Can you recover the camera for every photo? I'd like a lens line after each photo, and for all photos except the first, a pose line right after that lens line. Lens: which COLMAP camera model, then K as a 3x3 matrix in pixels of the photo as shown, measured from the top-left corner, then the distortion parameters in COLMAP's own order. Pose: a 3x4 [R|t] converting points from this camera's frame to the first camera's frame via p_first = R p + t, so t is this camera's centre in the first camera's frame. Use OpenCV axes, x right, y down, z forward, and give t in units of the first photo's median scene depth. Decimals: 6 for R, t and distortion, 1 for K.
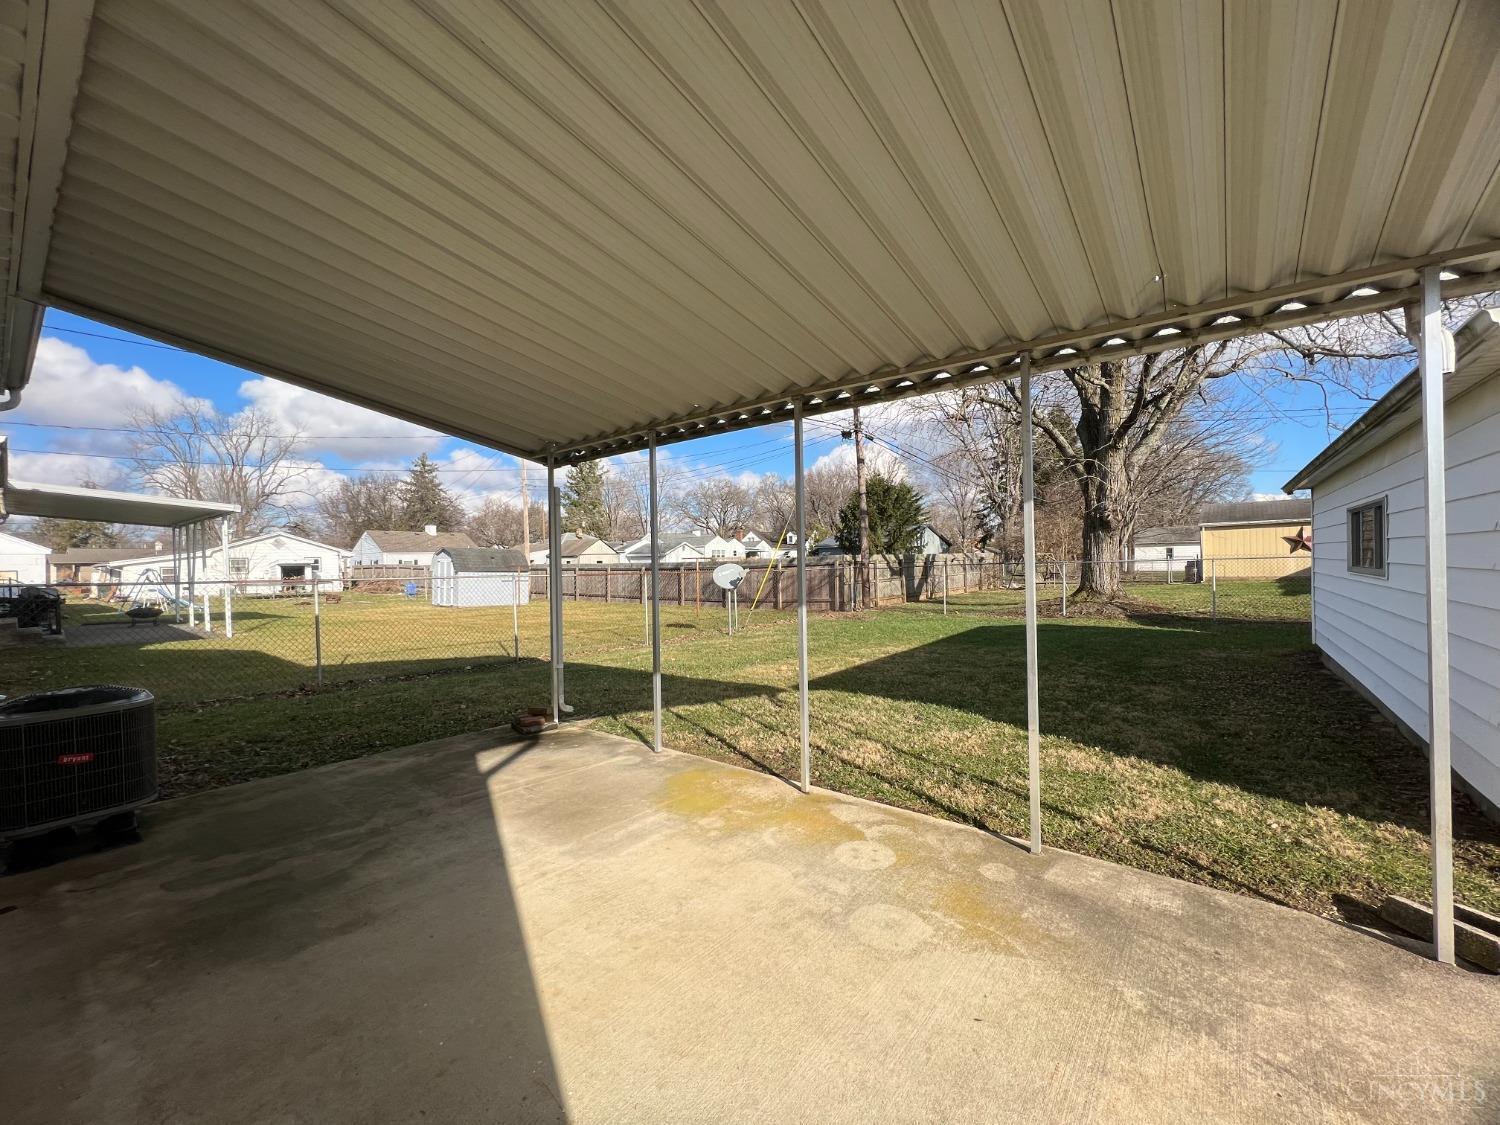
lens RADIAL K [[602.2, 0, 752.9], [0, 602.2, 565.2], [0, 0, 1]] dist [-0.000810, 0.000489]
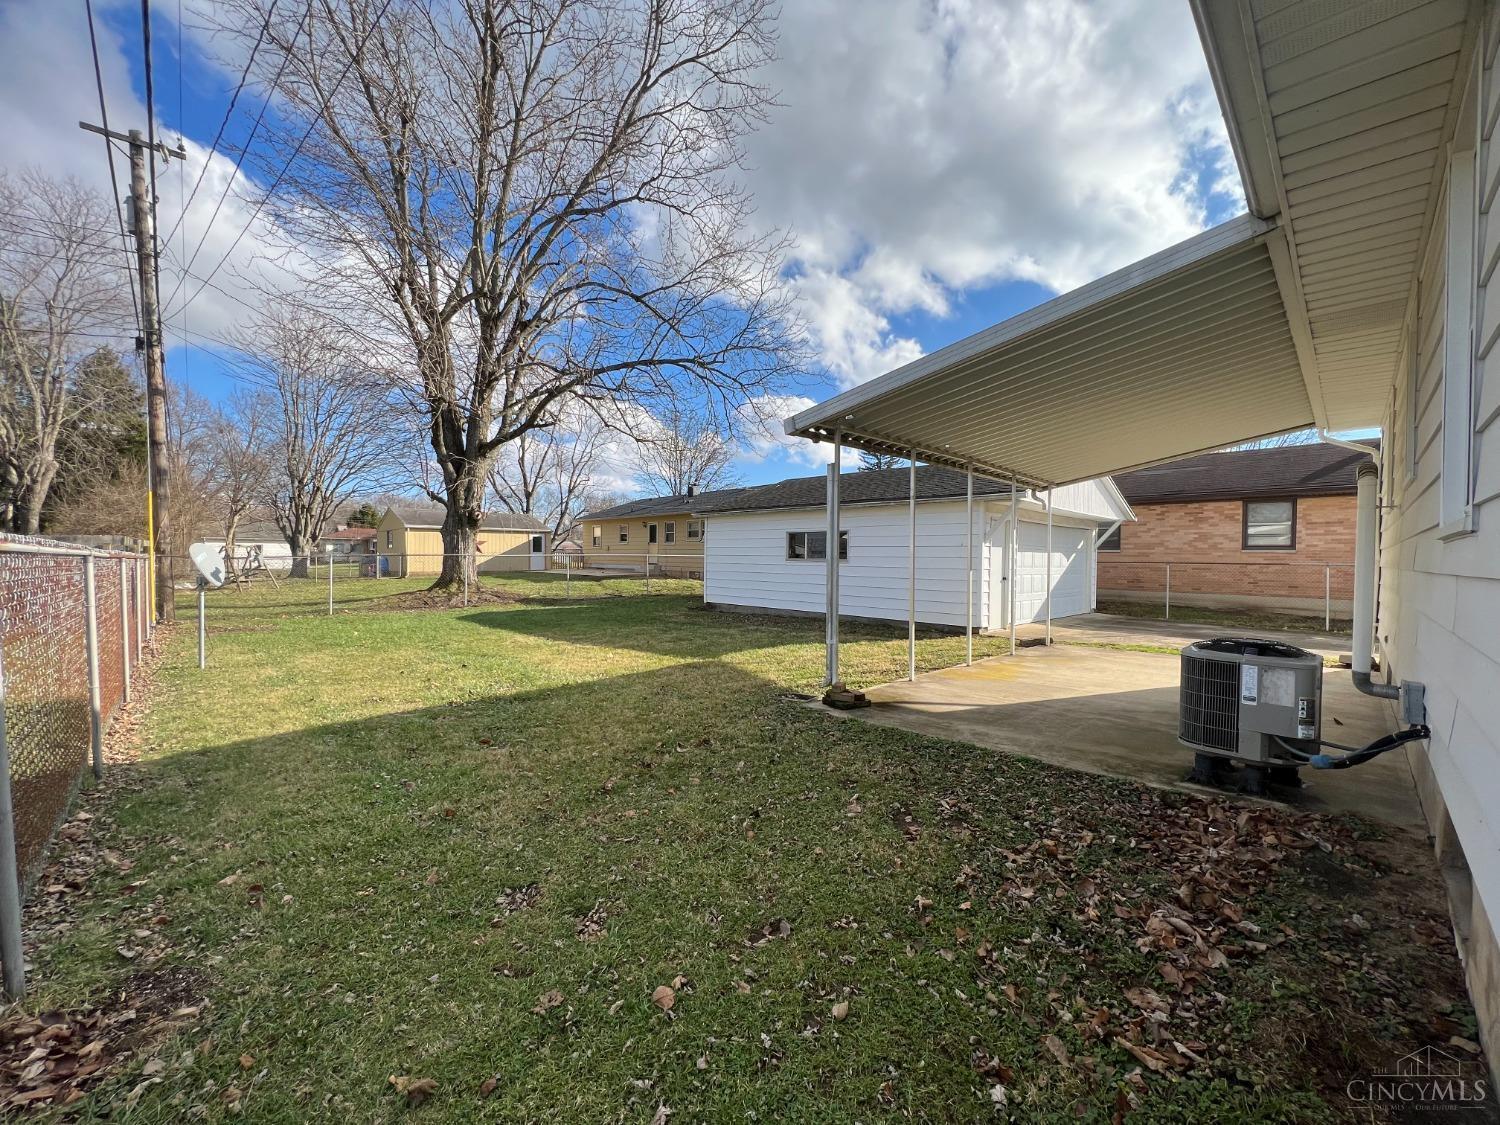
lens RADIAL K [[602.2, 0, 752.9], [0, 602.2, 565.2], [0, 0, 1]] dist [-0.000810, 0.000489]
pose [[0.125414, 0.005130, 0.992091, -1.442472], [-0.002798, 0.999984, -0.004817, 0.050138], [-0.992101, -0.002172, 0.125426, 1.088505]]
